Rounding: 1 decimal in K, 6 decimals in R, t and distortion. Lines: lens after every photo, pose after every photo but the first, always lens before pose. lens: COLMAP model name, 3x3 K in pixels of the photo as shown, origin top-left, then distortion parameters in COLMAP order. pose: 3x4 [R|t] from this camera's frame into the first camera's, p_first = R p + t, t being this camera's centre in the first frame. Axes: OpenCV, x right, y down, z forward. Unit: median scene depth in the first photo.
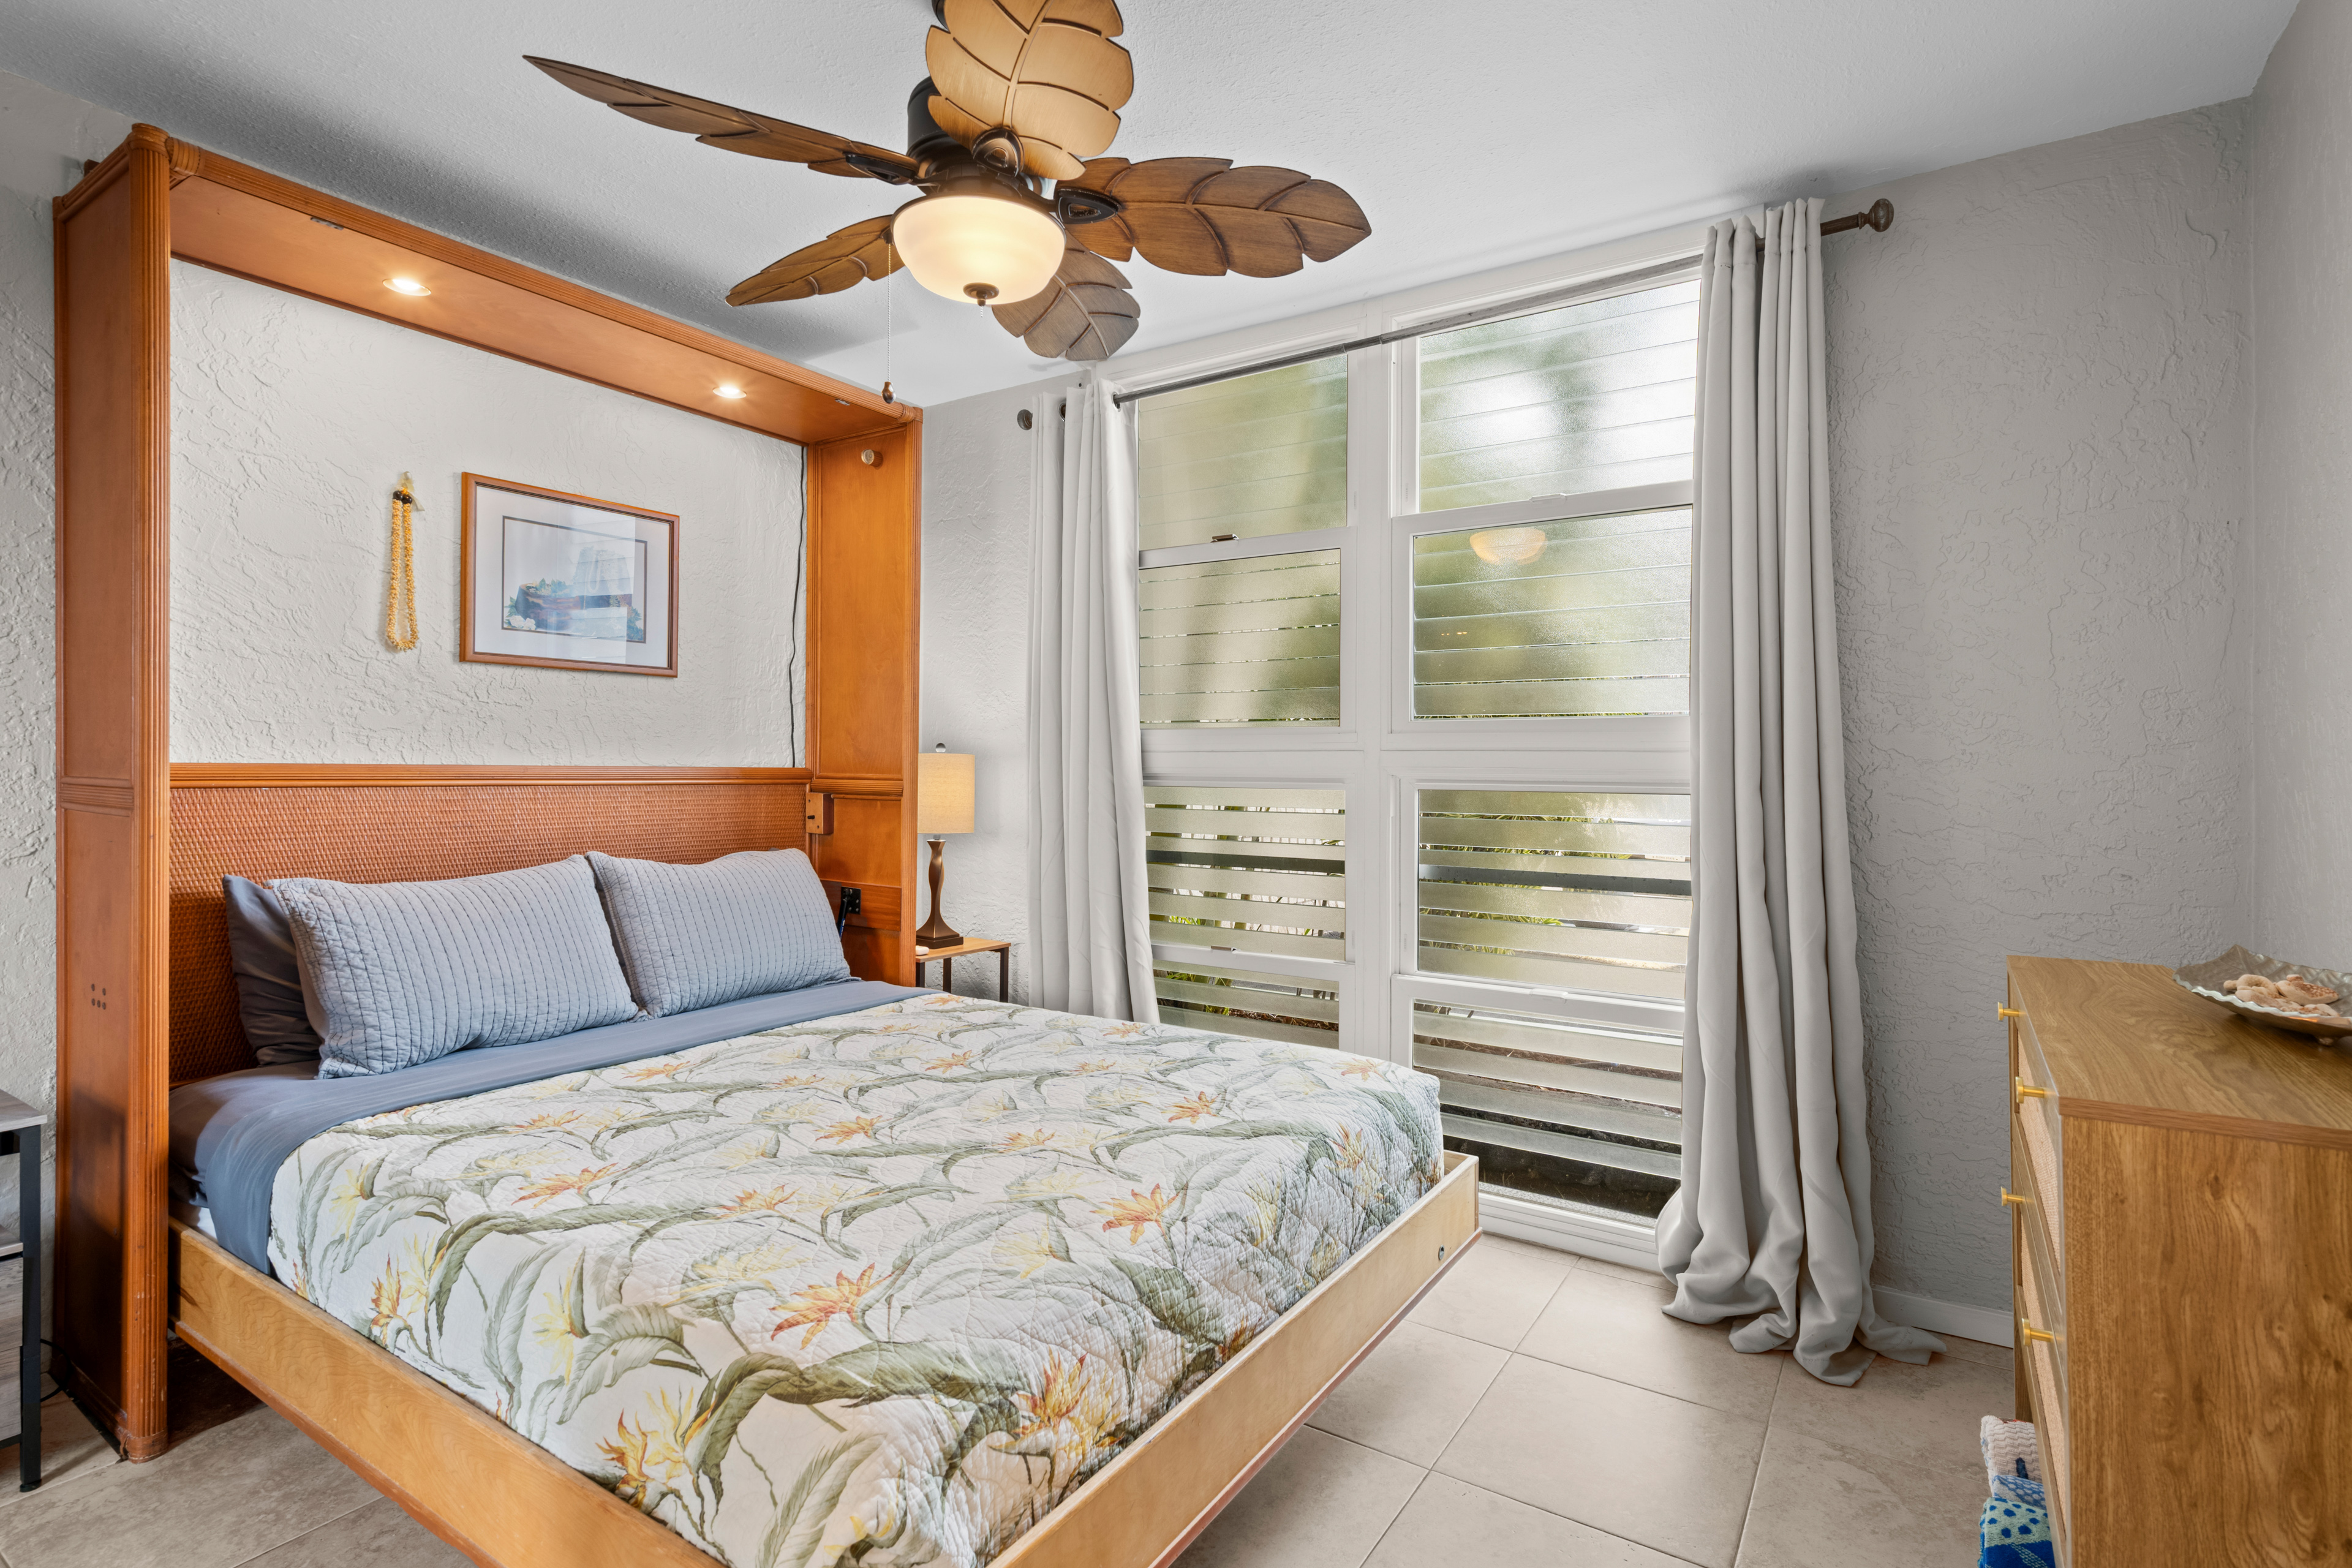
lens RADIAL K [[1123.2, 0, 1215.0], [0, 1123.2, 765.9], [0, 0, 1]] dist [-0.004412, -0.000420]
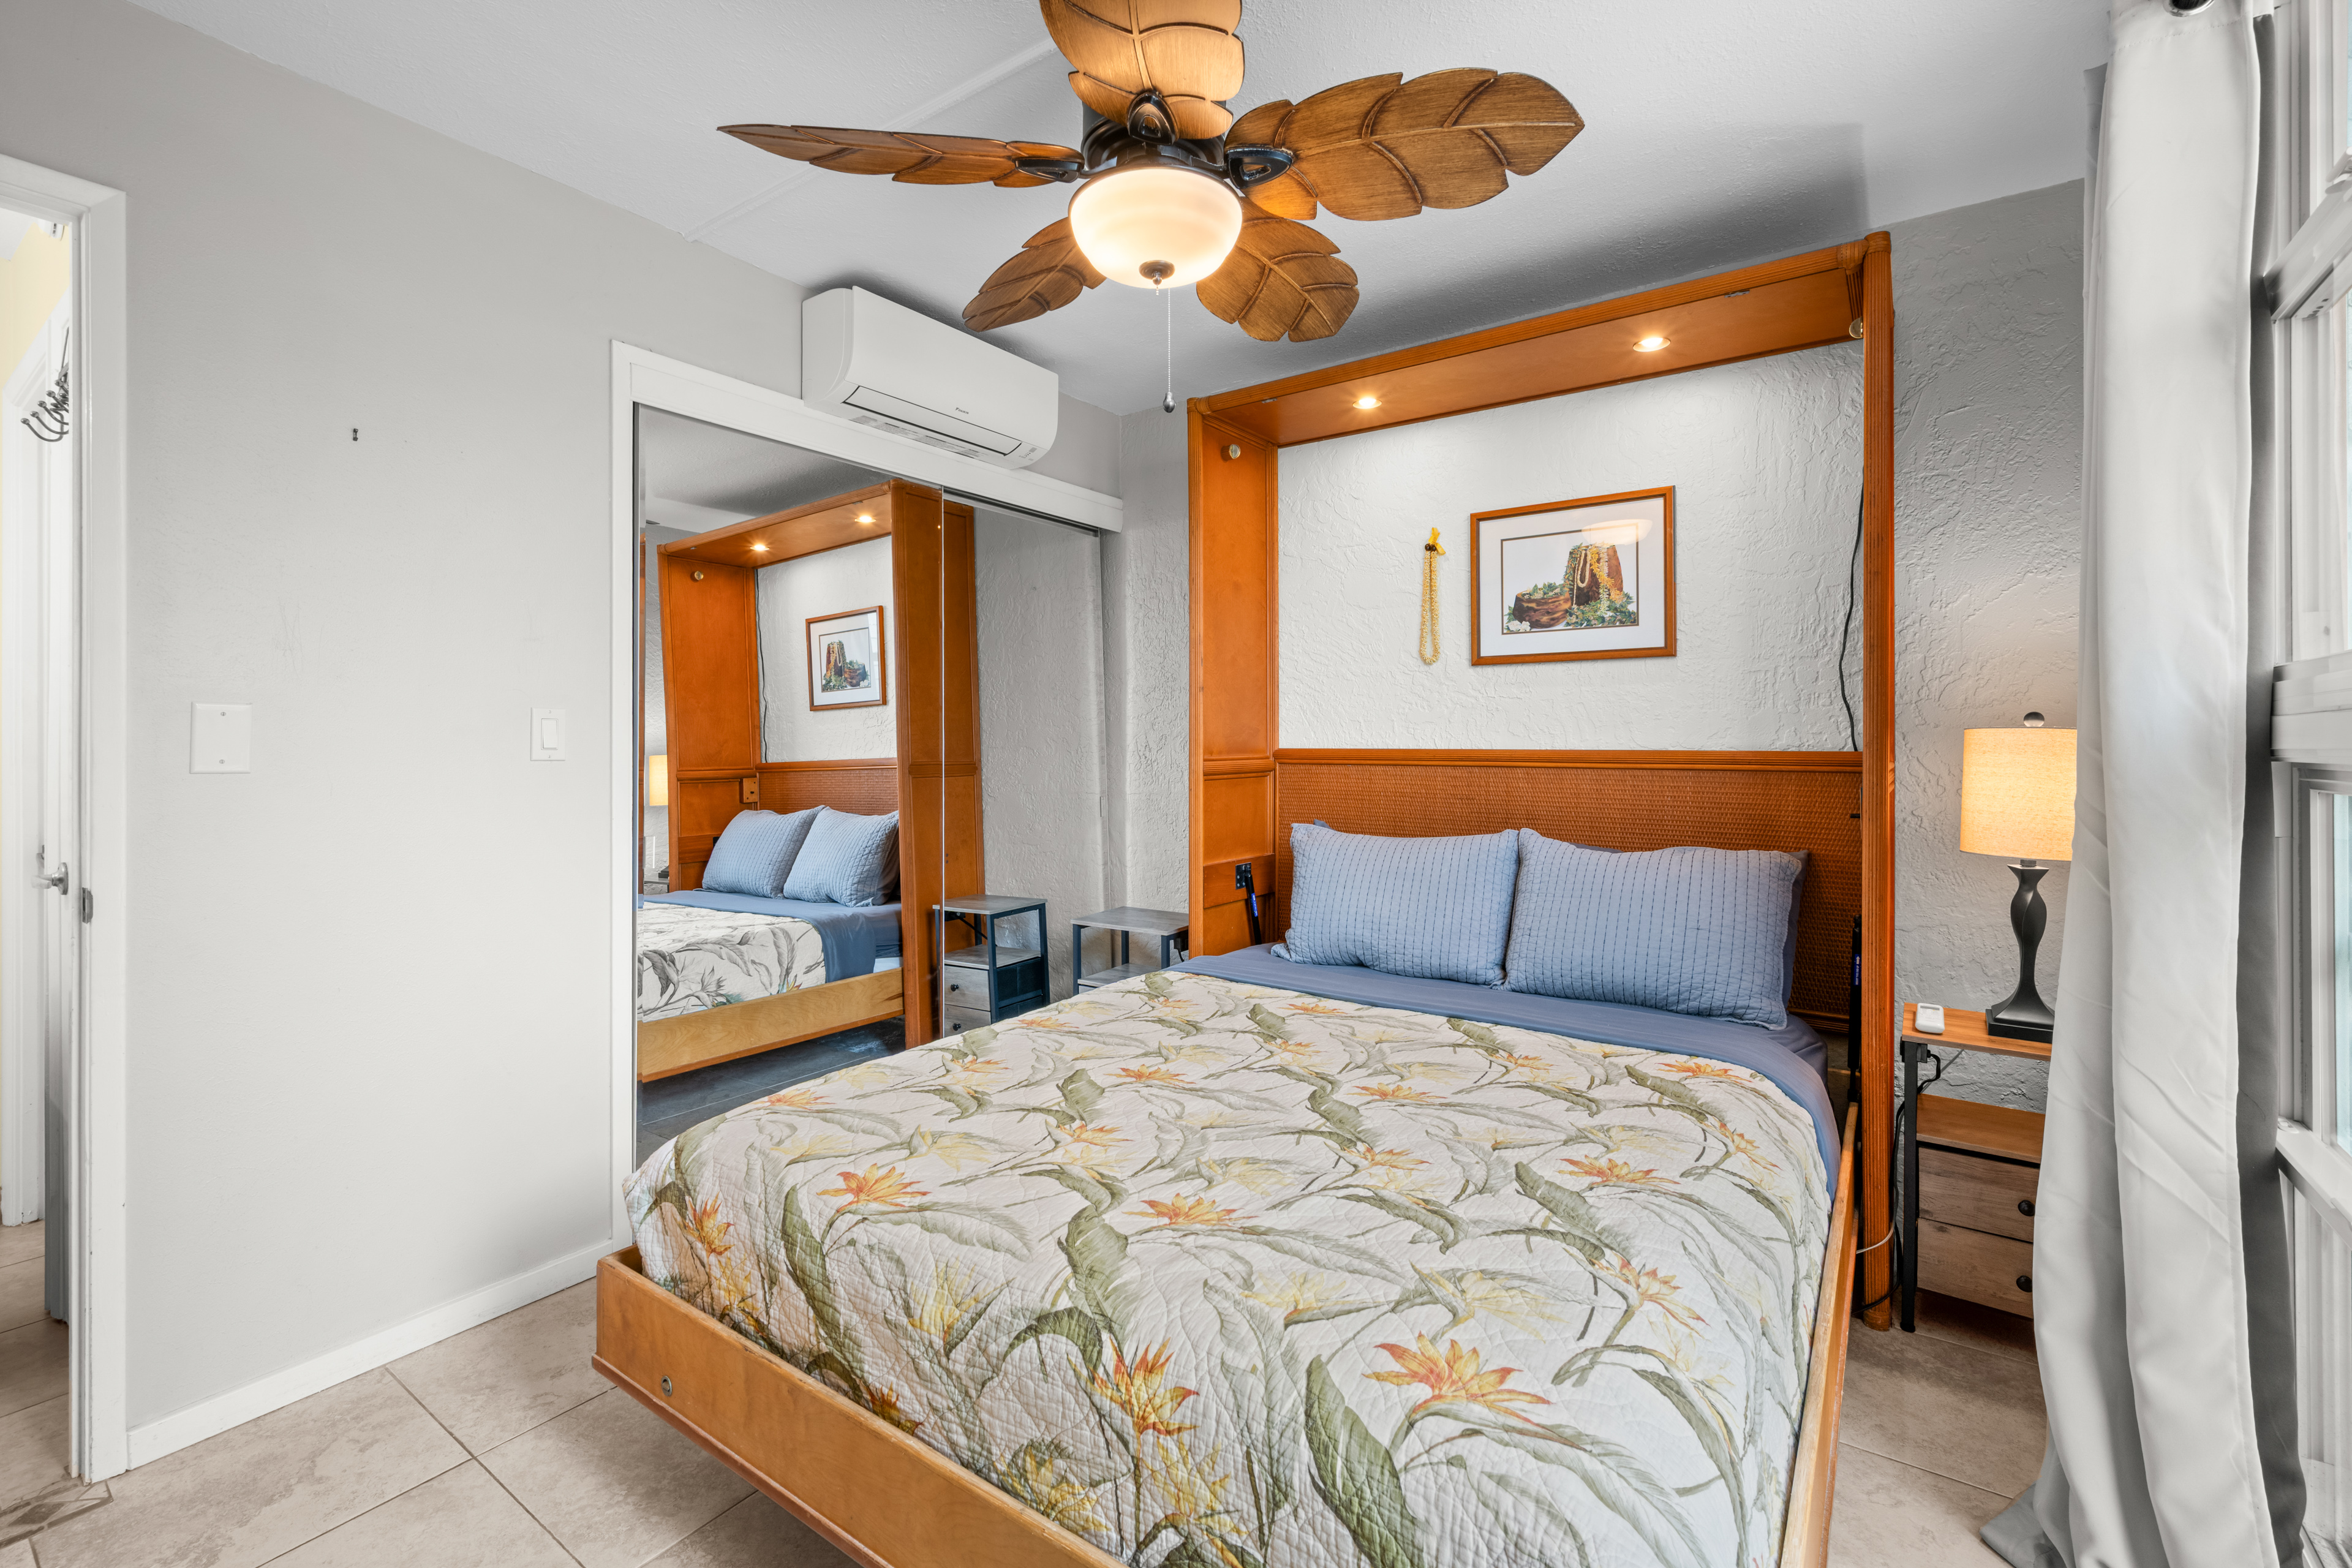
lens RADIAL K [[1008.2, 0, 1184.4], [0, 1008.2, 747.9], [0, 0, 1]] dist [0.000949, 0.000199]
pose [[-0.049005, 0.000294, -0.998798, 0.502236], [0.005661, 0.999984, 0.000017, -0.004029], [0.998782, -0.005653, -0.049006, 0.795466]]
